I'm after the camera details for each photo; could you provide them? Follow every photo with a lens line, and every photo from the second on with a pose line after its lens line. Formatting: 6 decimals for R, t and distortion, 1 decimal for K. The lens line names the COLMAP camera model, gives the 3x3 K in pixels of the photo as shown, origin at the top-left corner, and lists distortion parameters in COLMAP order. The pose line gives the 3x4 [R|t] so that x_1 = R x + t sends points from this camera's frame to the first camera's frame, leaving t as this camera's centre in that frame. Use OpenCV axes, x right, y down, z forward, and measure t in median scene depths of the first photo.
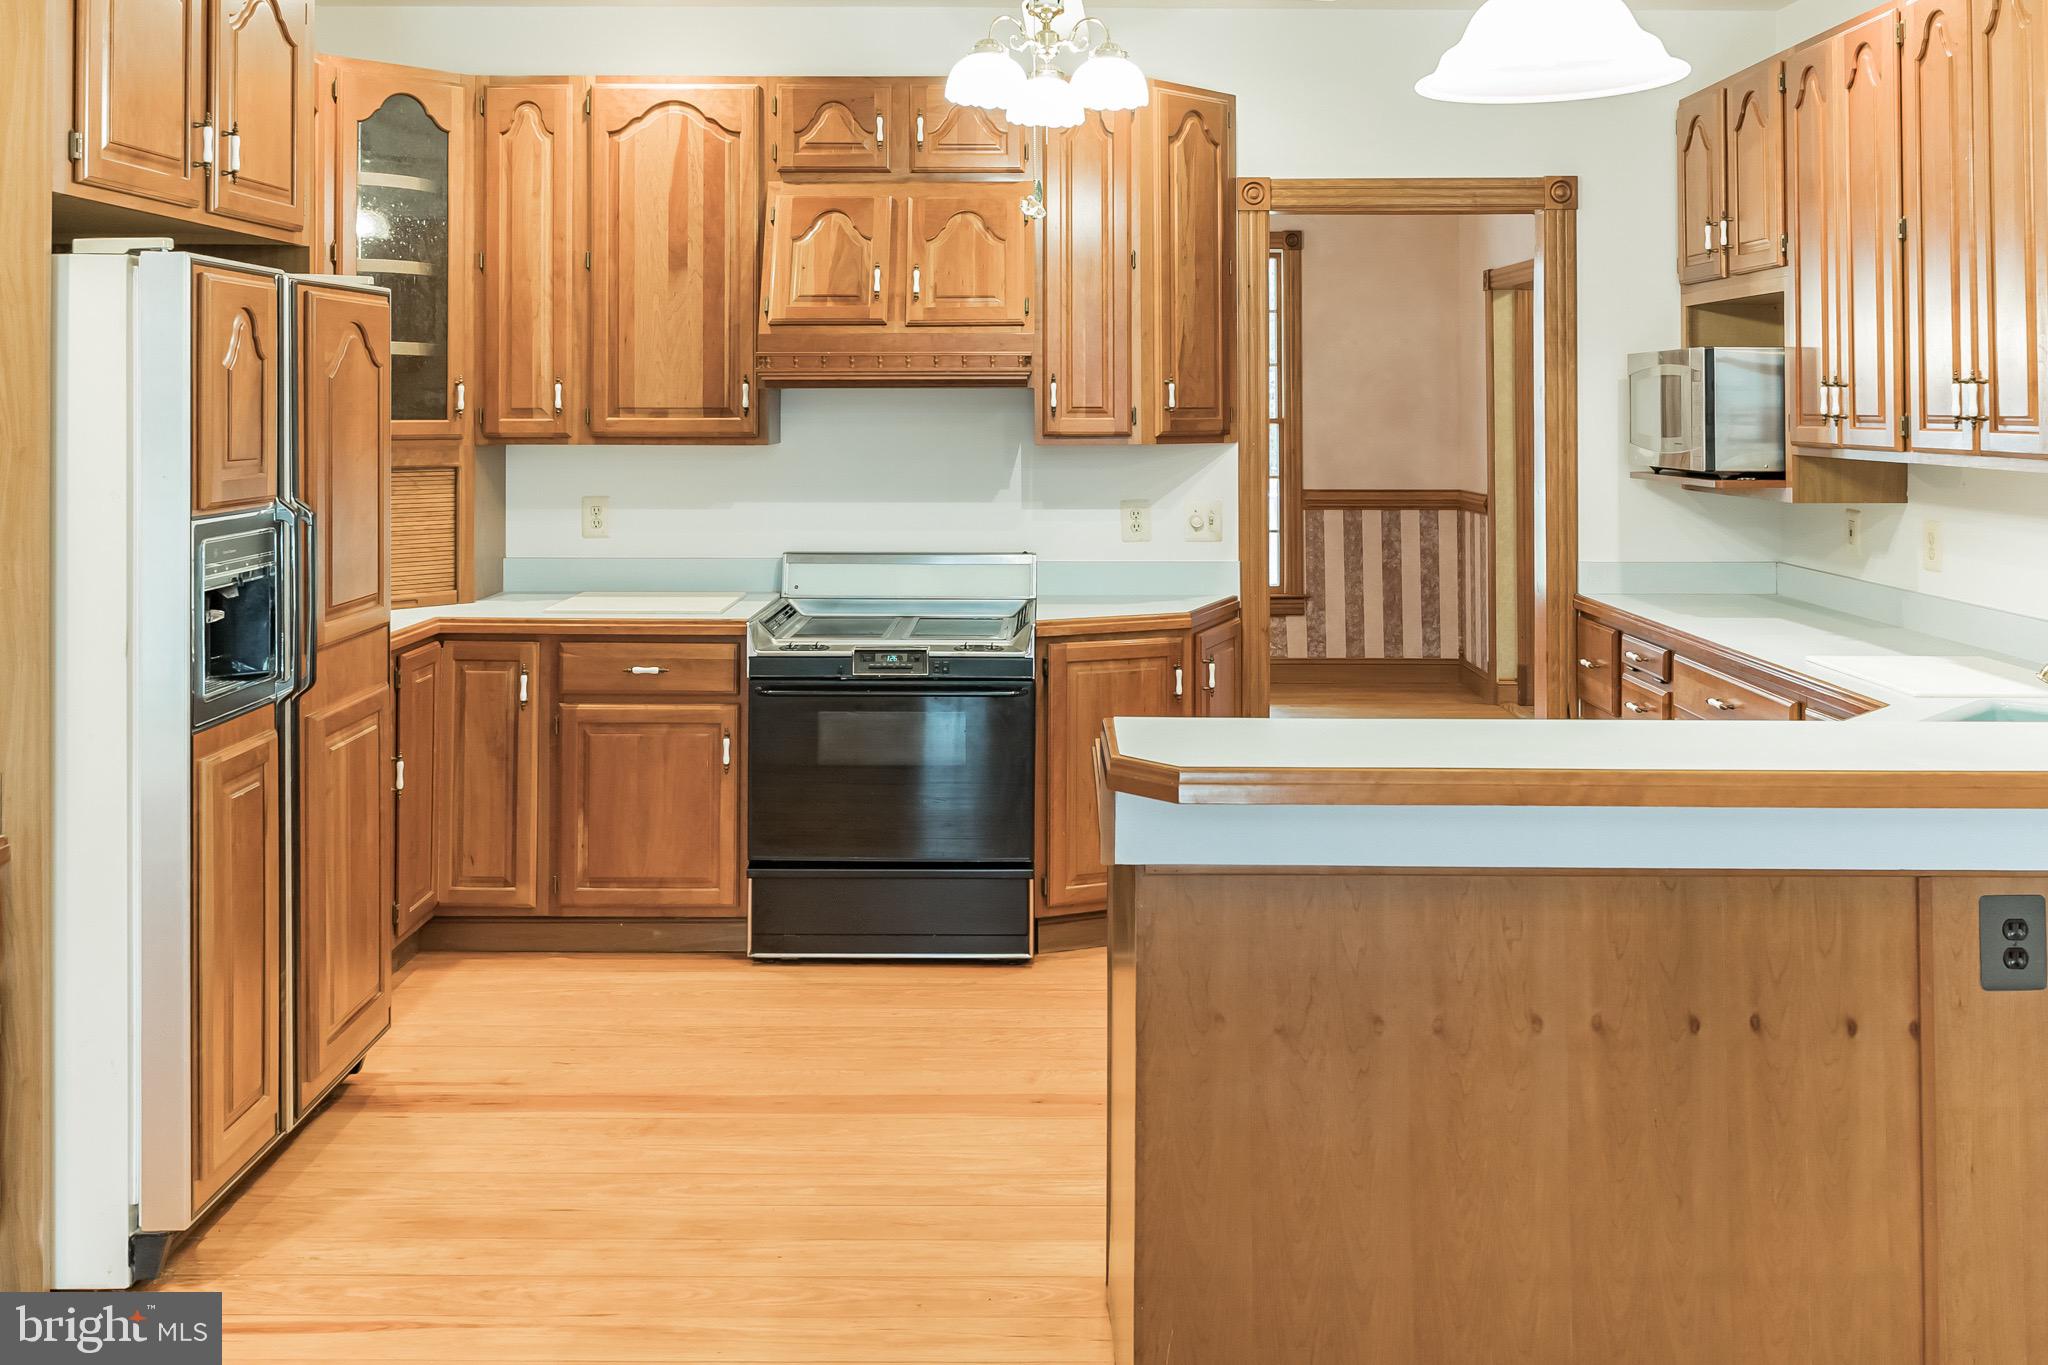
lens RADIAL K [[1690.1, 0, 1022.8], [0, 1690.1, 607.4], [0, 0, 1]] dist [0.011156, -0.000845]
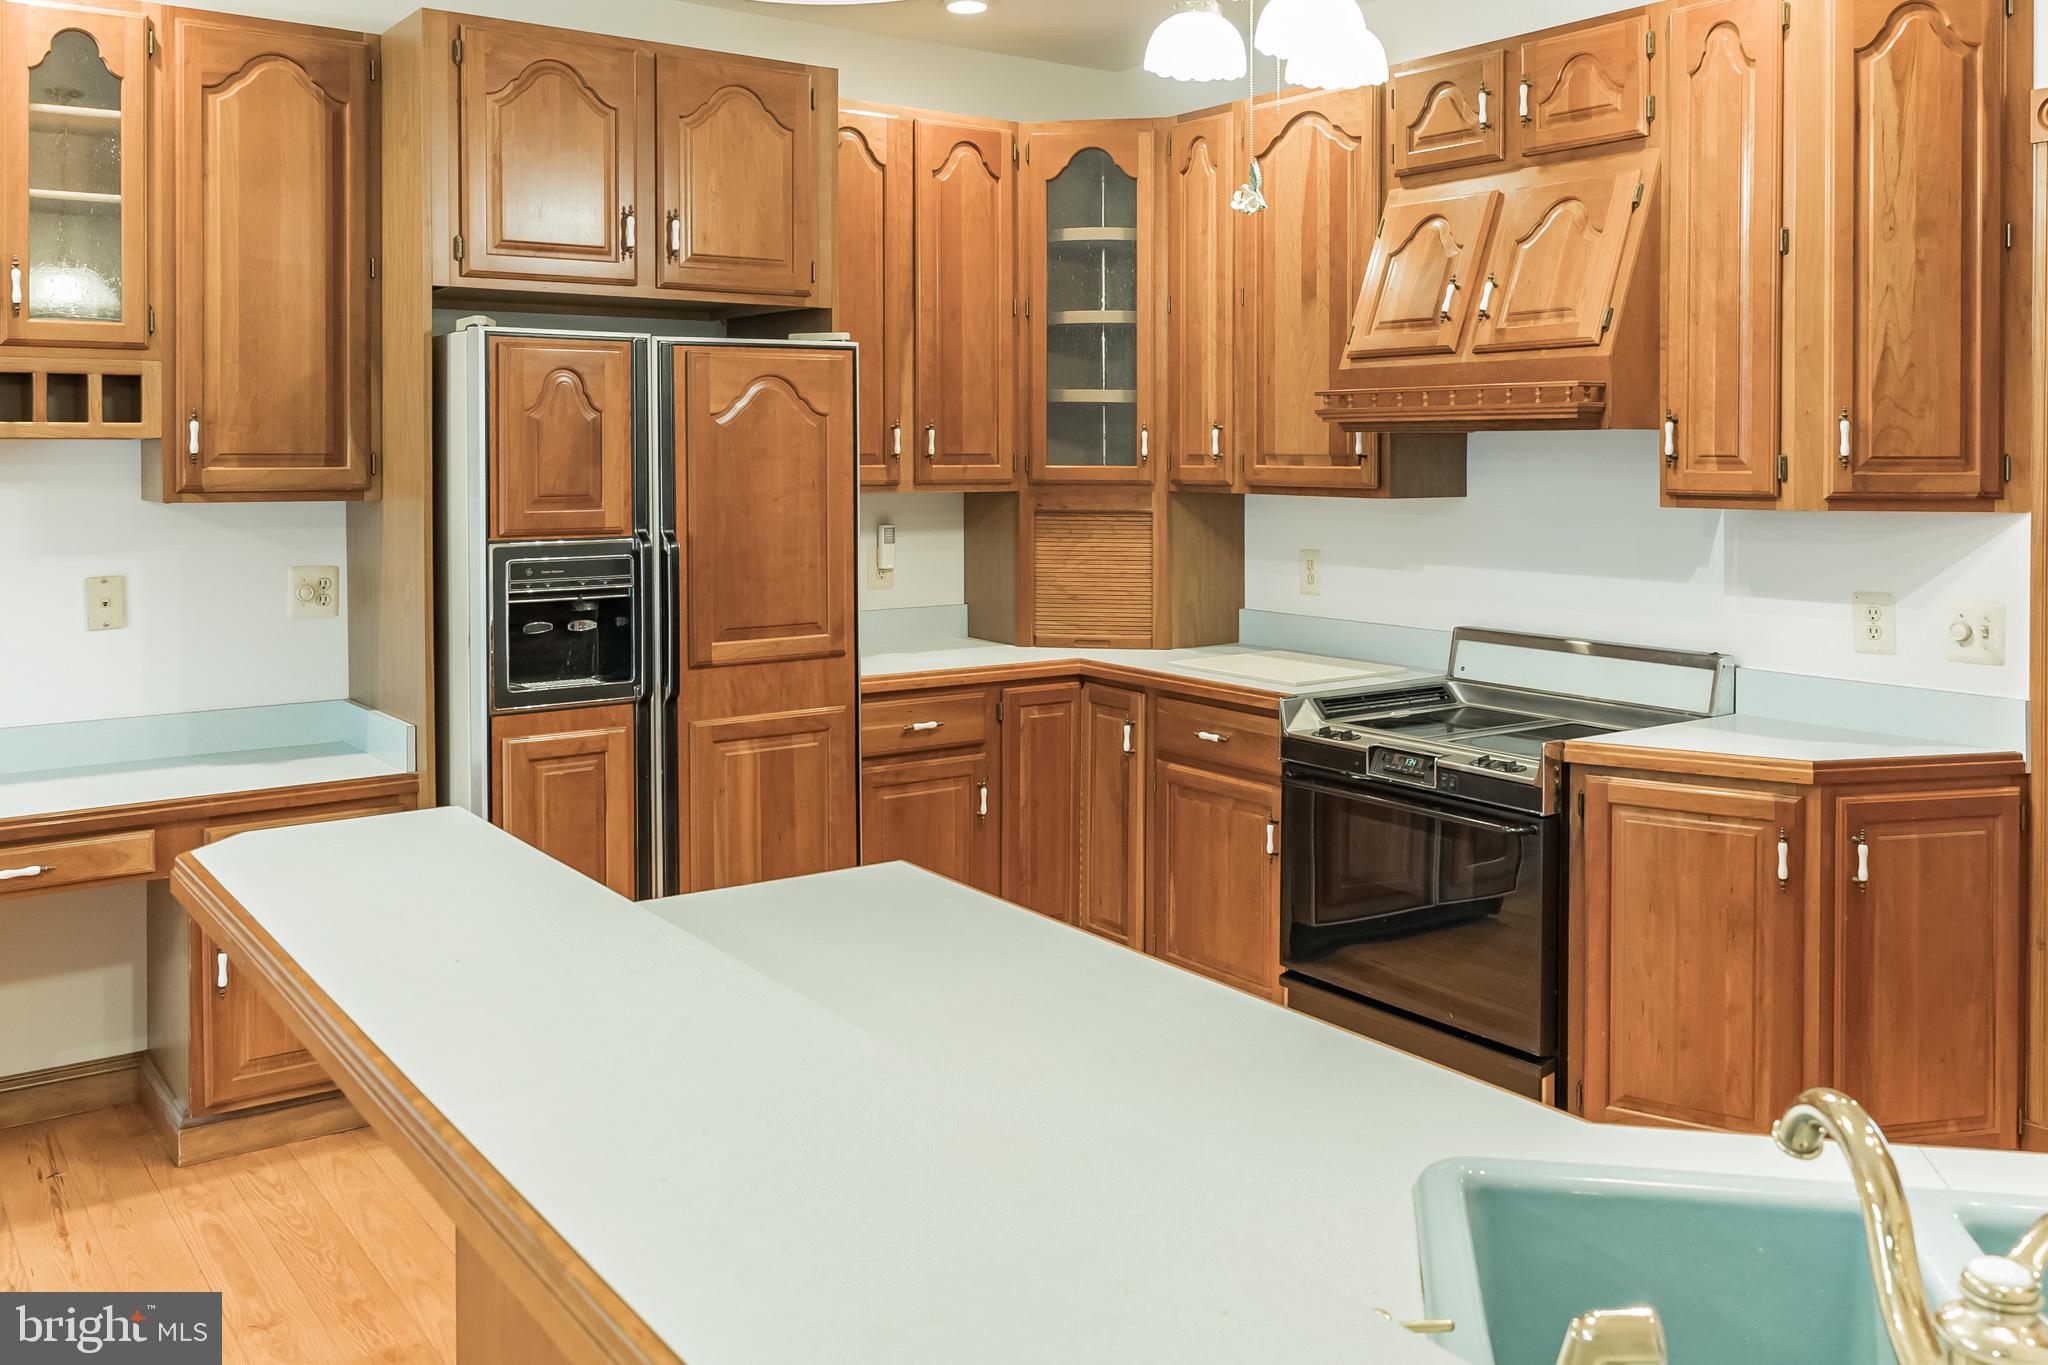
lens RADIAL K [[1711.8, 0, 1024.0], [0, 1711.8, 682.5], [0, 0, 1]] dist [-0.004452, -0.000108]
pose [[0.597198, 0.108598, -0.794708, 0.453605], [-0.097479, 0.993274, 0.062479, -0.040728], [0.796148, 0.040155, 0.603767, 0.342453]]
